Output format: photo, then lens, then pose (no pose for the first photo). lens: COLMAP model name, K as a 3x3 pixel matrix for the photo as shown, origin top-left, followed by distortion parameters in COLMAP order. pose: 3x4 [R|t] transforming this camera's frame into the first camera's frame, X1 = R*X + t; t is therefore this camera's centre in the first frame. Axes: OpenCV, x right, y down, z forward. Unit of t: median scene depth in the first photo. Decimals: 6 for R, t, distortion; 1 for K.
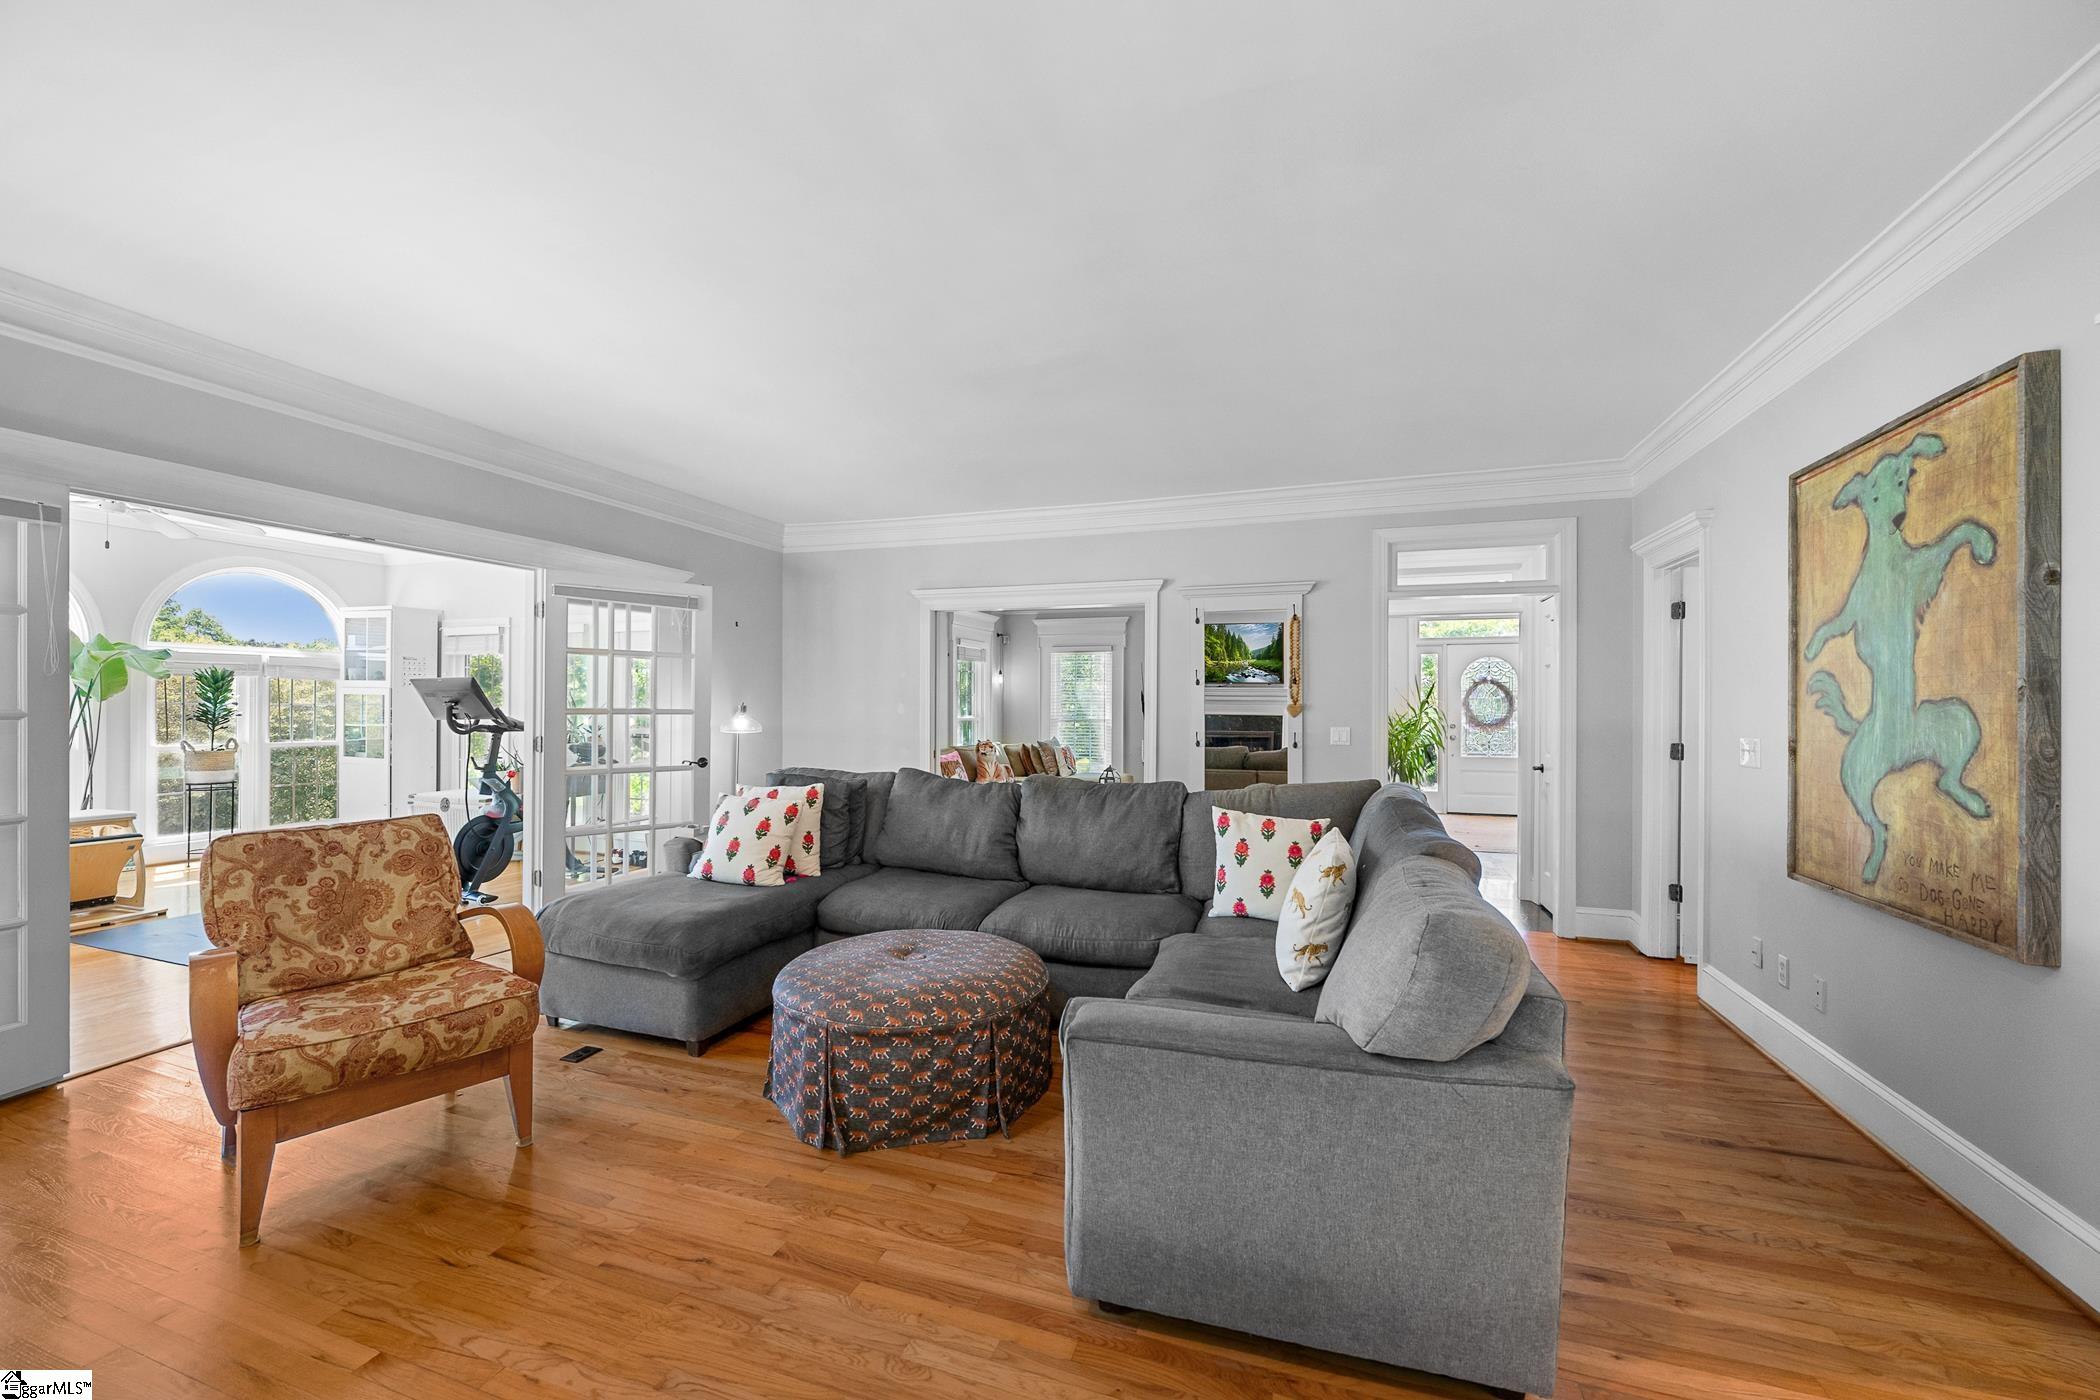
lens RADIAL K [[833.1, 0, 1046.0], [0, 833.1, 697.7], [0, 0, 1]] dist [-0.000808, -0.000112]
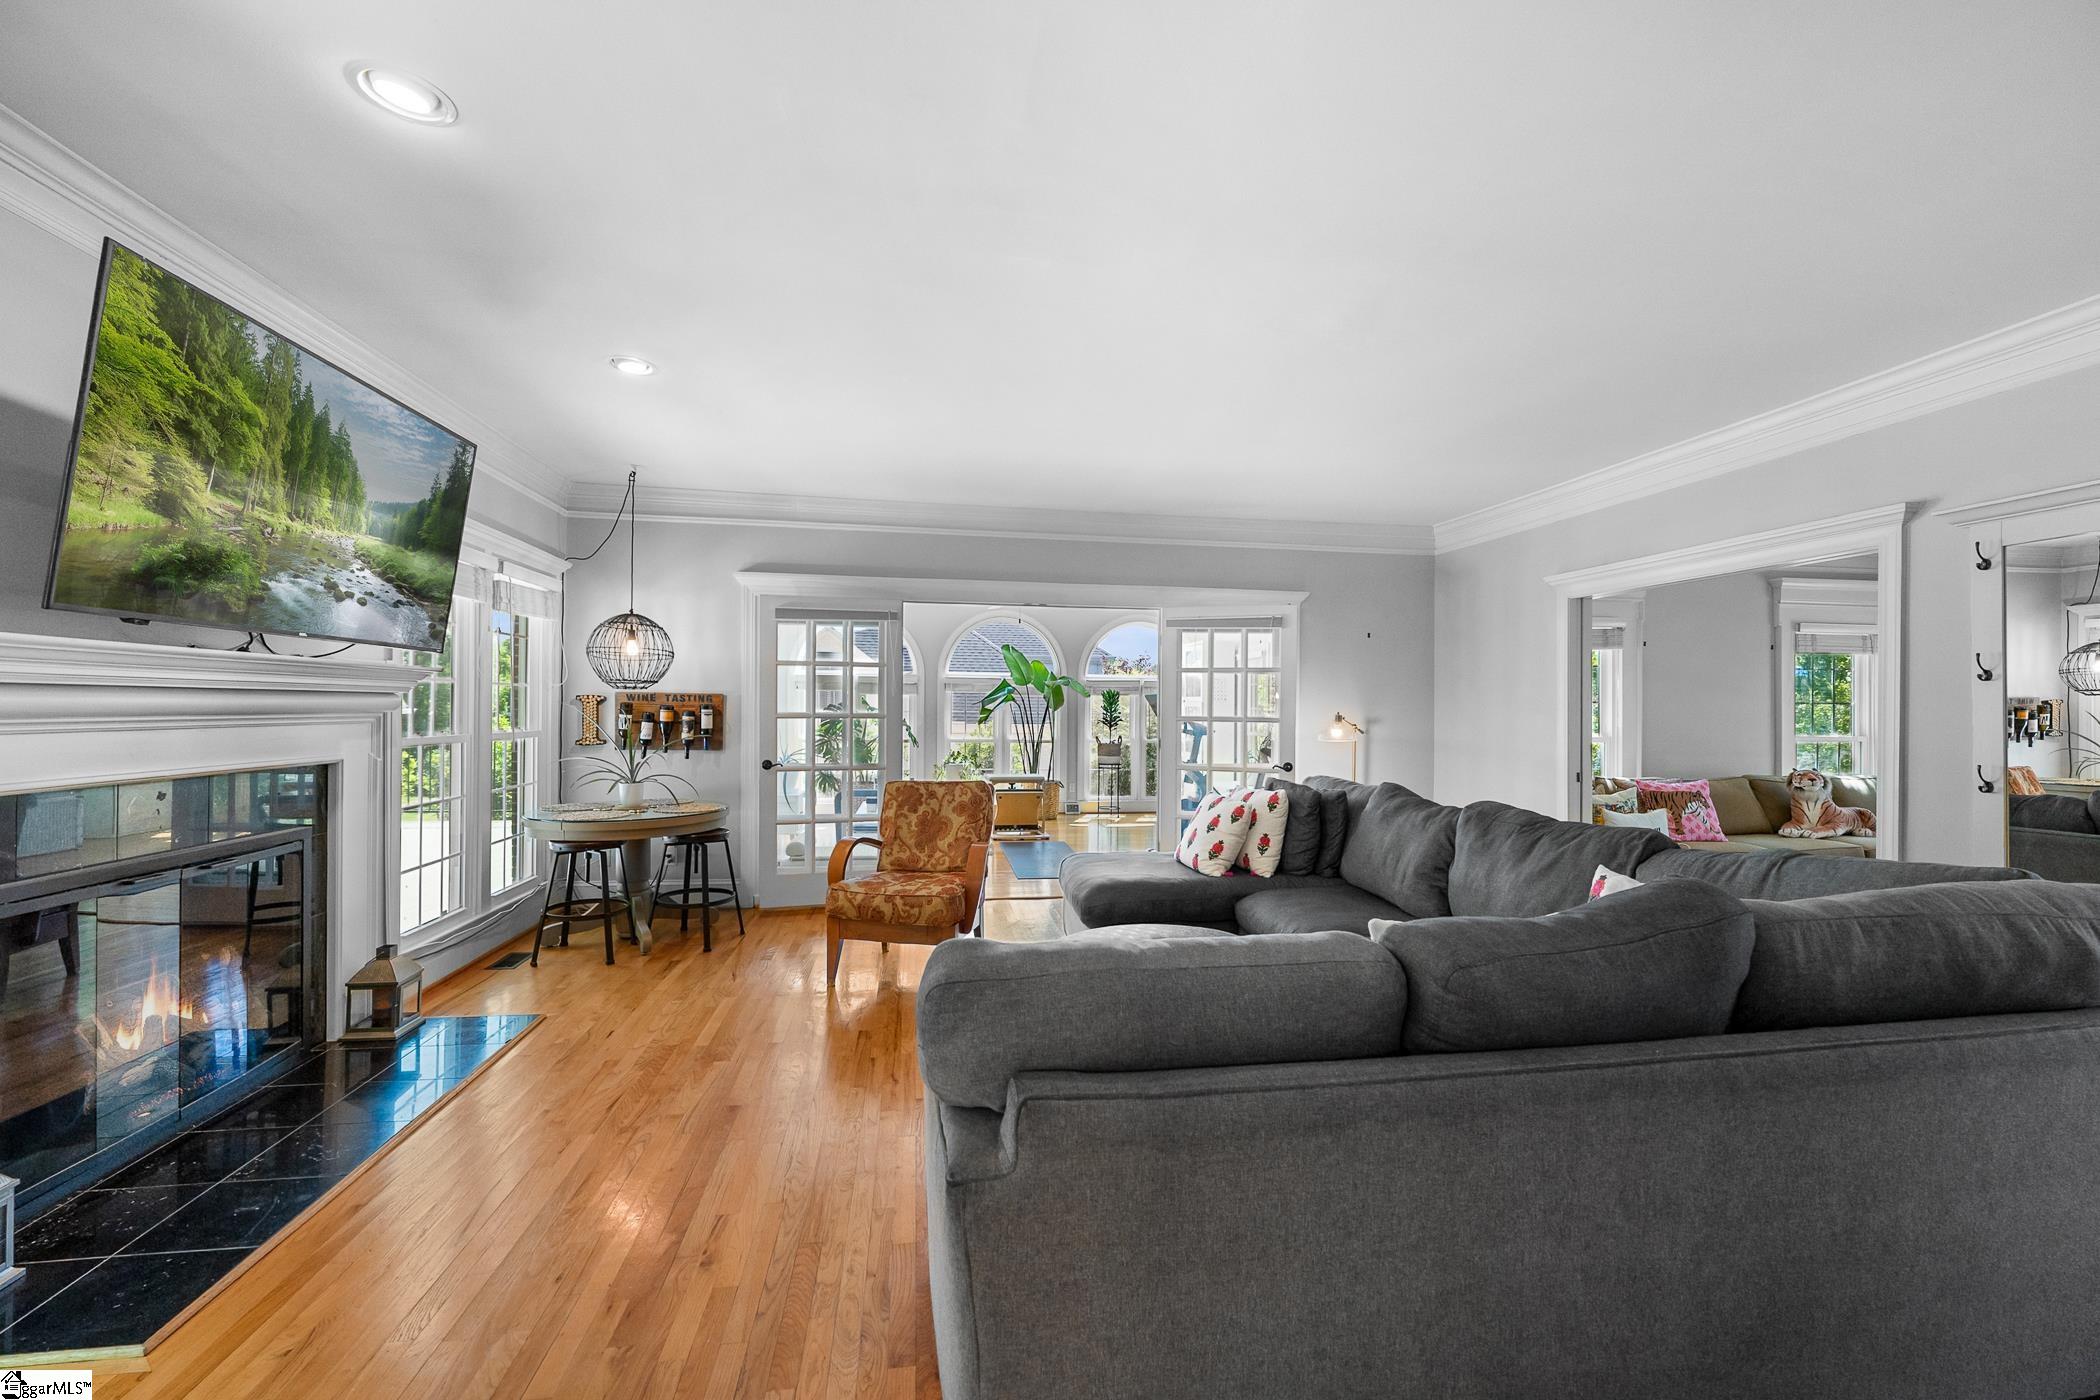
lens RADIAL K [[833.1, 0, 1049.9], [0, 833.1, 708.6], [0, 0, 1]] dist [-0.000808, -0.000112]
pose [[0.477917, -0.002548, -0.878401, 0.539512], [0.000854, 0.999997, -0.002436, 0.005422], [0.878404, 0.000414, 0.477918, 0.275578]]
